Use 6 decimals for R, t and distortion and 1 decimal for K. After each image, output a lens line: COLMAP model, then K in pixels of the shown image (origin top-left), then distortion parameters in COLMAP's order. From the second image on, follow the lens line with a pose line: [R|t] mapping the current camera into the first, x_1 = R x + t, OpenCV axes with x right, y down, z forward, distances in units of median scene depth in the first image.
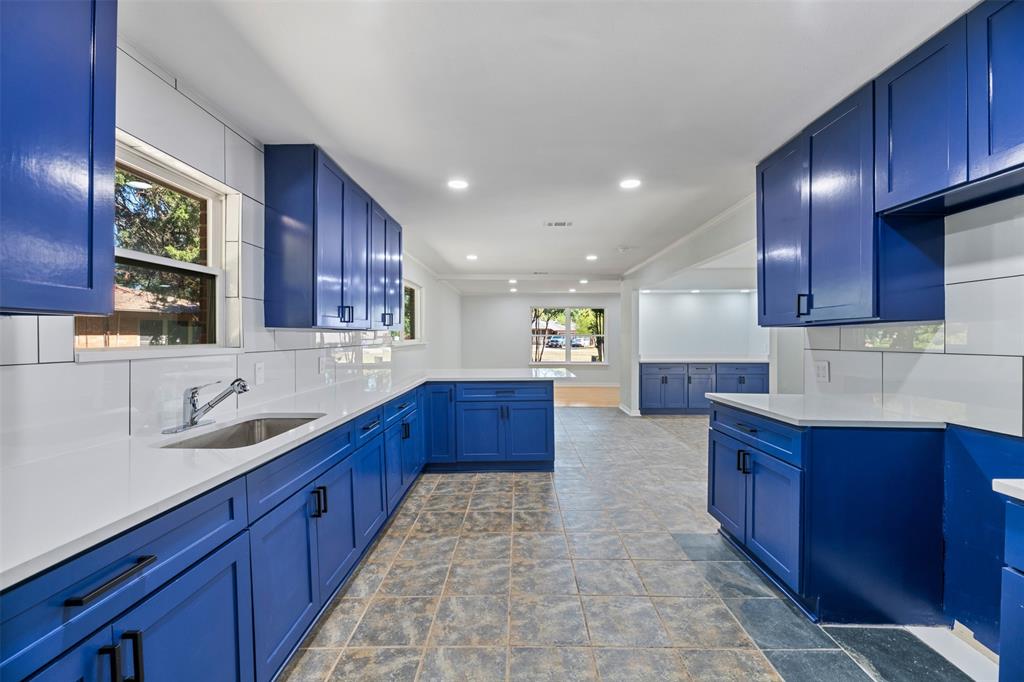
lens RADIAL K [[423.5, 0, 510.7], [0, 423.5, 337.8], [0, 0, 1]] dist [-0.003103, 0.000012]
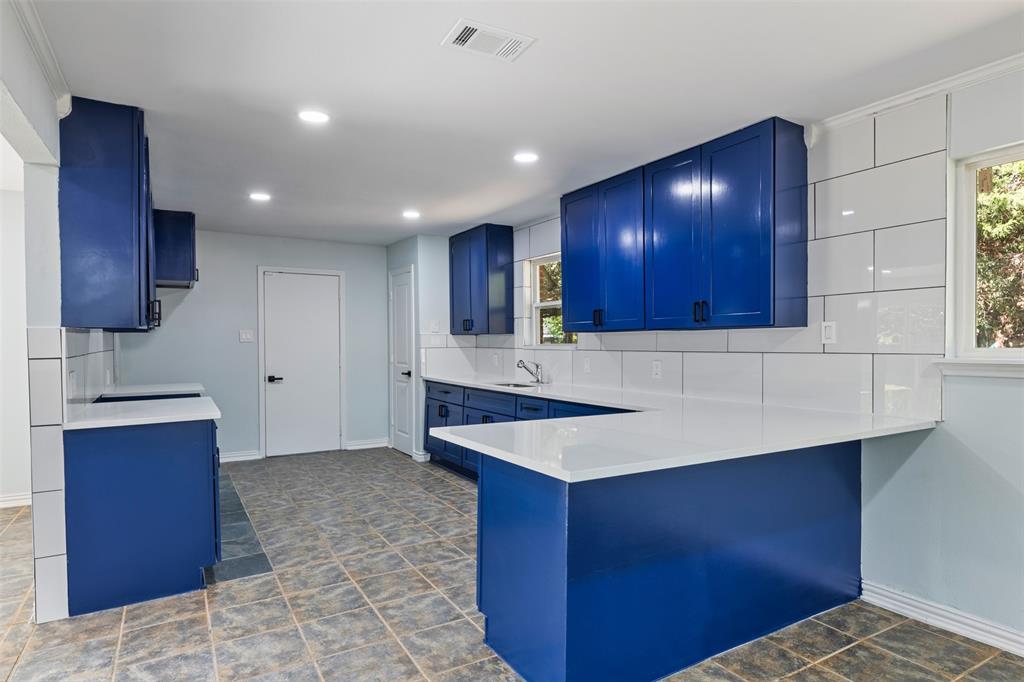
lens RADIAL K [[589.6, 0, 510.2], [0, 589.6, 353.3], [0, 0, 1]] dist [0.029284, 0.000125]
pose [[-0.856469, 0.015692, -0.515959, 0.785568], [0.004397, 0.999723, 0.023108, -0.002254], [0.516179, 0.017523, -0.856301, 3.067547]]
